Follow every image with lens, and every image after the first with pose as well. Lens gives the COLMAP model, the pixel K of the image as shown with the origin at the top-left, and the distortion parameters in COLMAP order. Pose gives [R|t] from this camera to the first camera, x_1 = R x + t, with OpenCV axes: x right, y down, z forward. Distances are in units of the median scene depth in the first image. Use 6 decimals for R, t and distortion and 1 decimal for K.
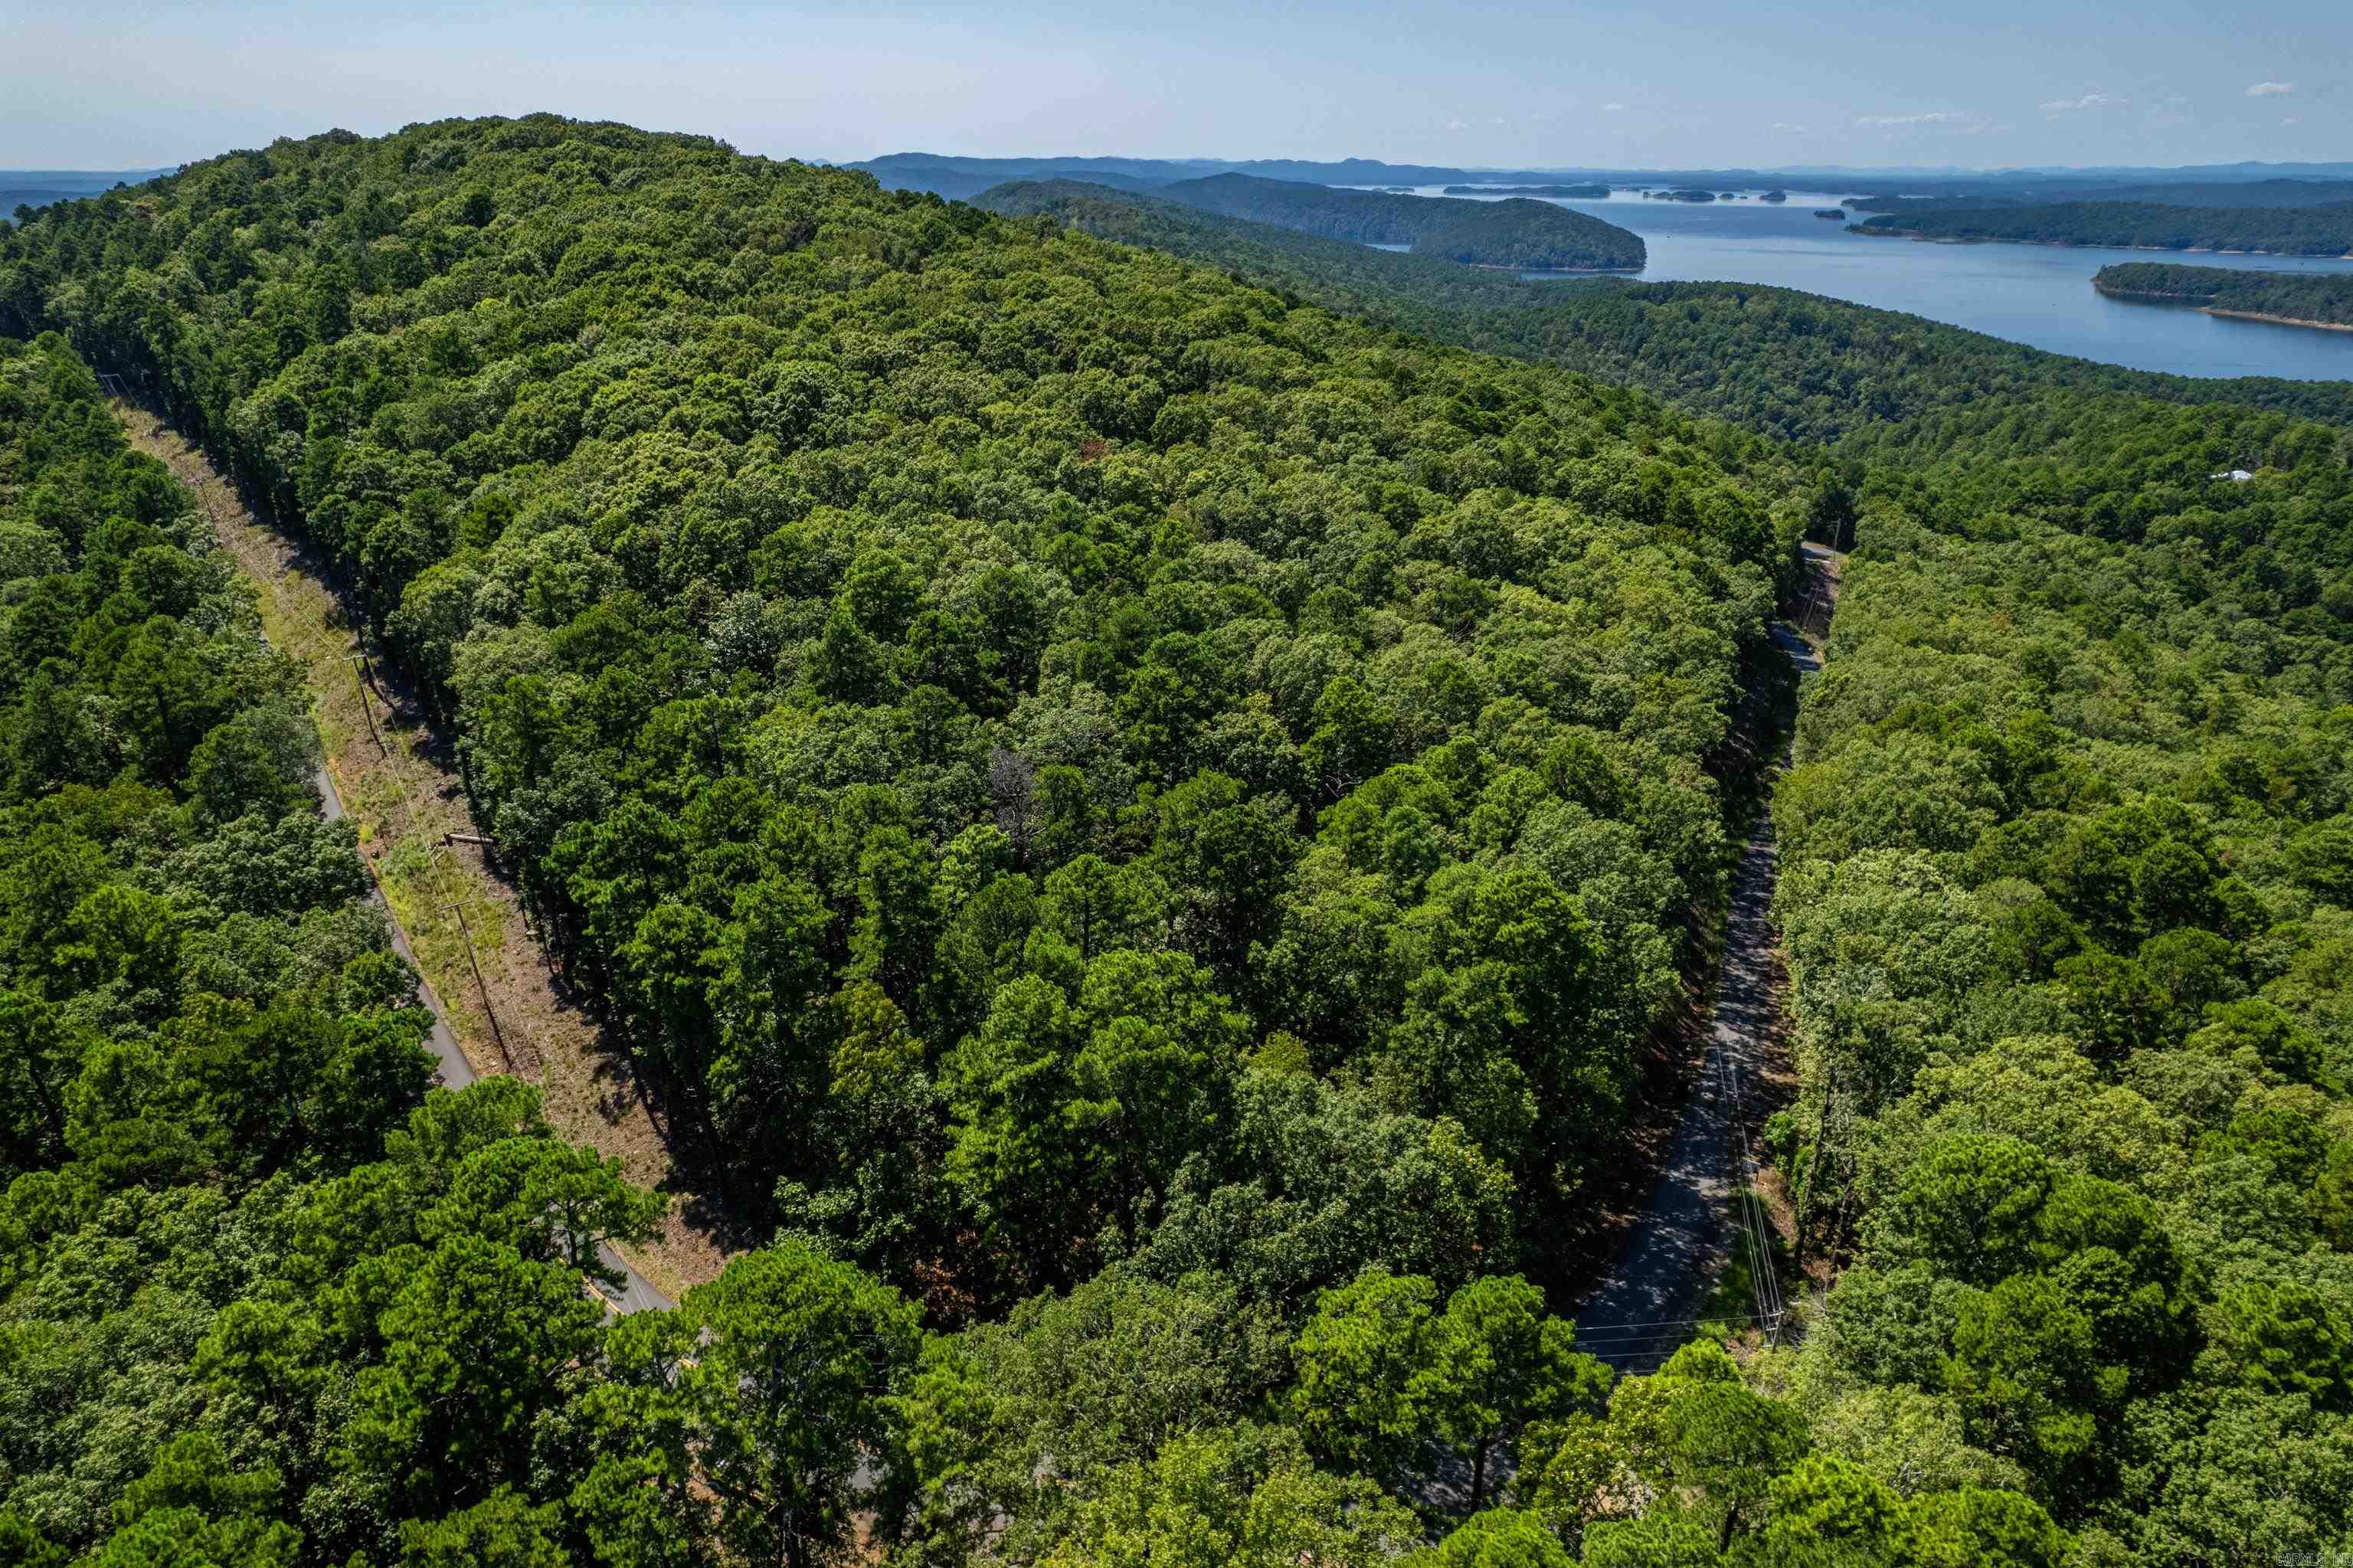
lens RADIAL K [[1506.8, 0, 1176.5], [0, 1506.8, 784.0], [0, 0, 1]] dist [-0.080902, 0.089521]
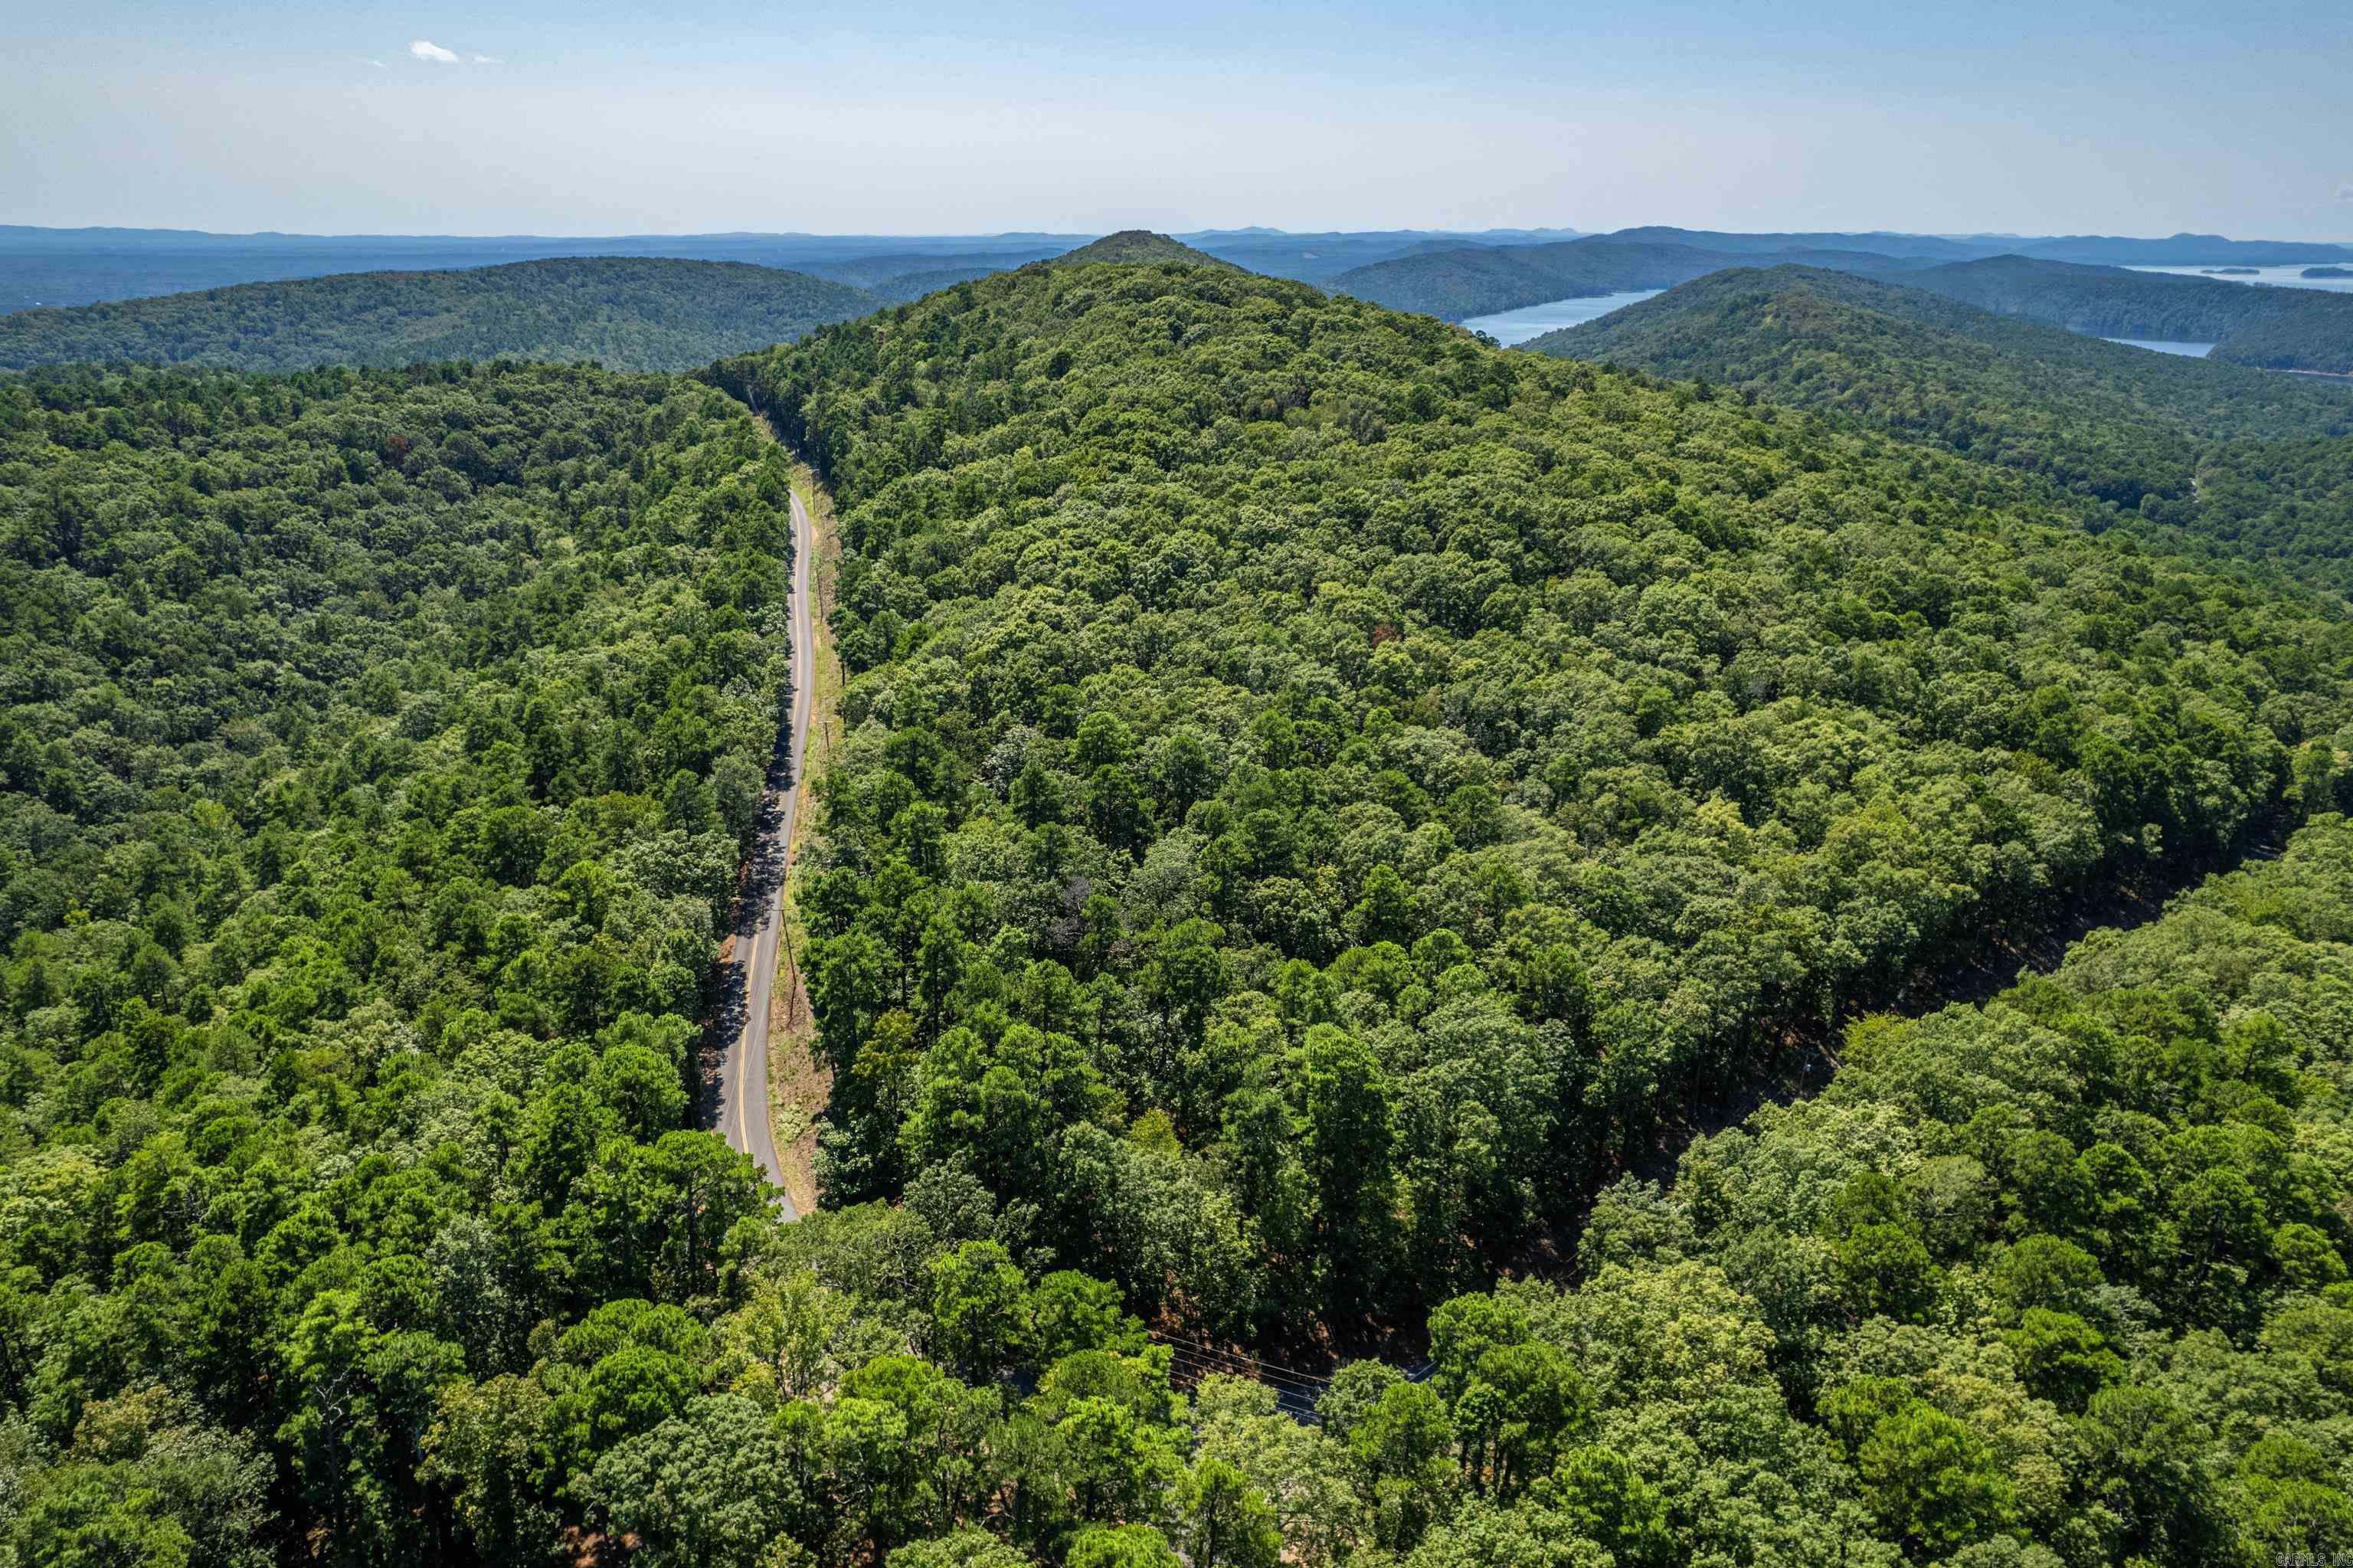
lens RADIAL K [[1509.5, 0, 1176.5], [0, 1509.5, 784.0], [0, 0, 1]] dist [0.000961, 0.001948]
pose [[0.898460, 0.157685, -0.409761, 0.378441], [-0.175699, 0.984423, -0.006419, -0.081539], [0.402366, 0.077762, 0.912170, -0.199770]]
